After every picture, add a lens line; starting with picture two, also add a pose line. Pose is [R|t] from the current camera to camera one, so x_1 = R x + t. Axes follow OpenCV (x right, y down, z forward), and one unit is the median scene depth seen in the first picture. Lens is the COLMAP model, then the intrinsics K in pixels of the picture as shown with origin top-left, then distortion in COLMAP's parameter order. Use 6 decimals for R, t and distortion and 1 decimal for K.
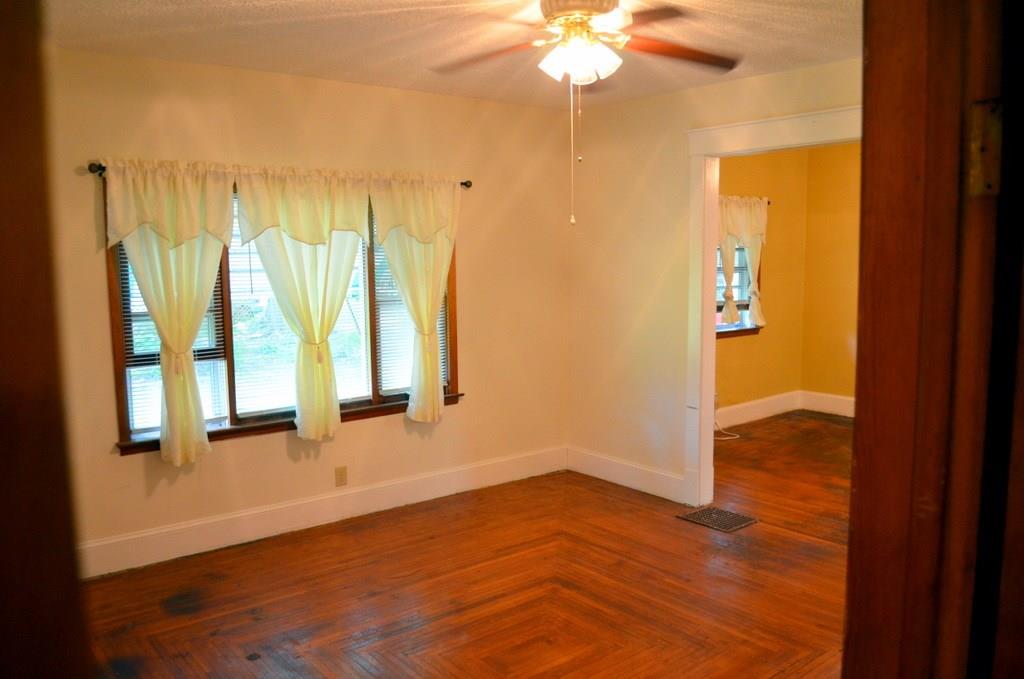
lens RADIAL K [[810.0, 0, 508.9], [0, 810.0, 340.4], [0, 0, 1]] dist [-0.076055, 0.004863]
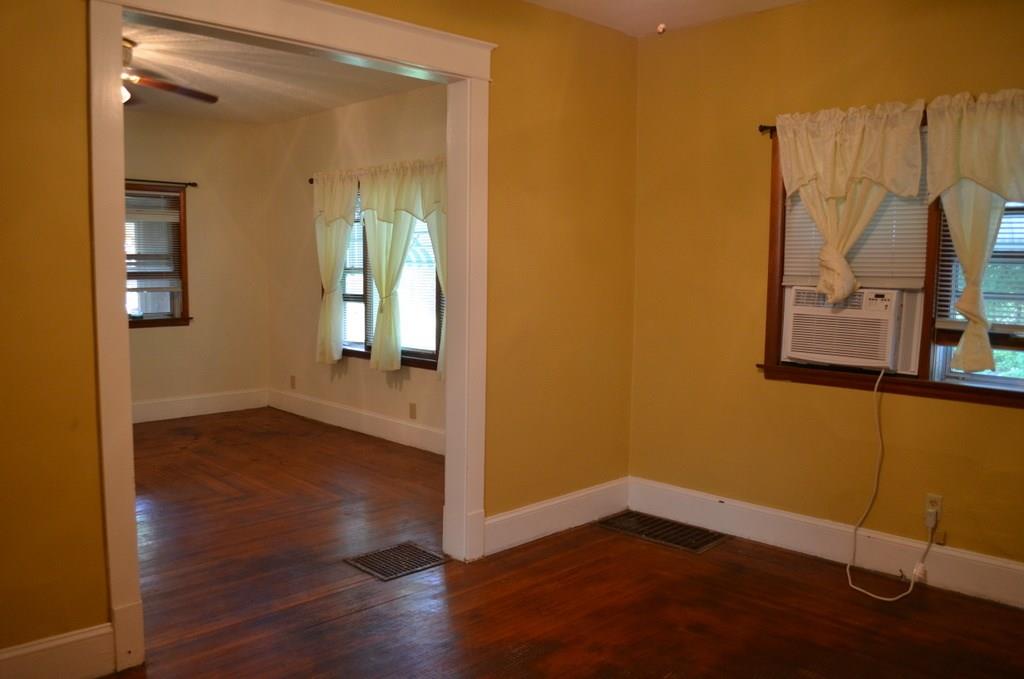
lens RADIAL K [[810.0, 0, 512.1], [0, 810.0, 344.4], [0, 0, 1]] dist [-0.076055, 0.004863]
pose [[0.091004, 0.112483, -0.989478, 0.995660], [-0.118013, 0.987817, 0.101441, -0.073529], [0.988833, 0.107539, 0.103170, 0.988479]]
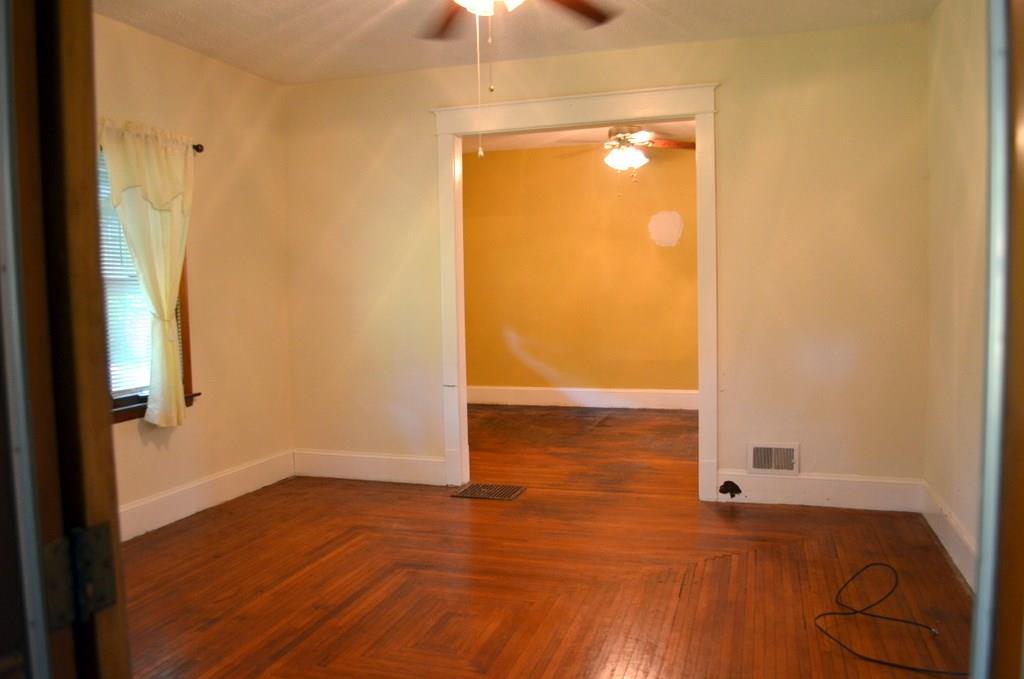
lens RADIAL K [[810.0, 0, 512.5], [0, 810.0, 337.8], [0, 0, 1]] dist [-0.076055, 0.004863]
pose [[0.833061, -0.042208, 0.551568, -0.261820], [0.072306, 0.996839, -0.032925, 0.063808], [-0.548435, 0.067310, 0.833480, 0.124016]]
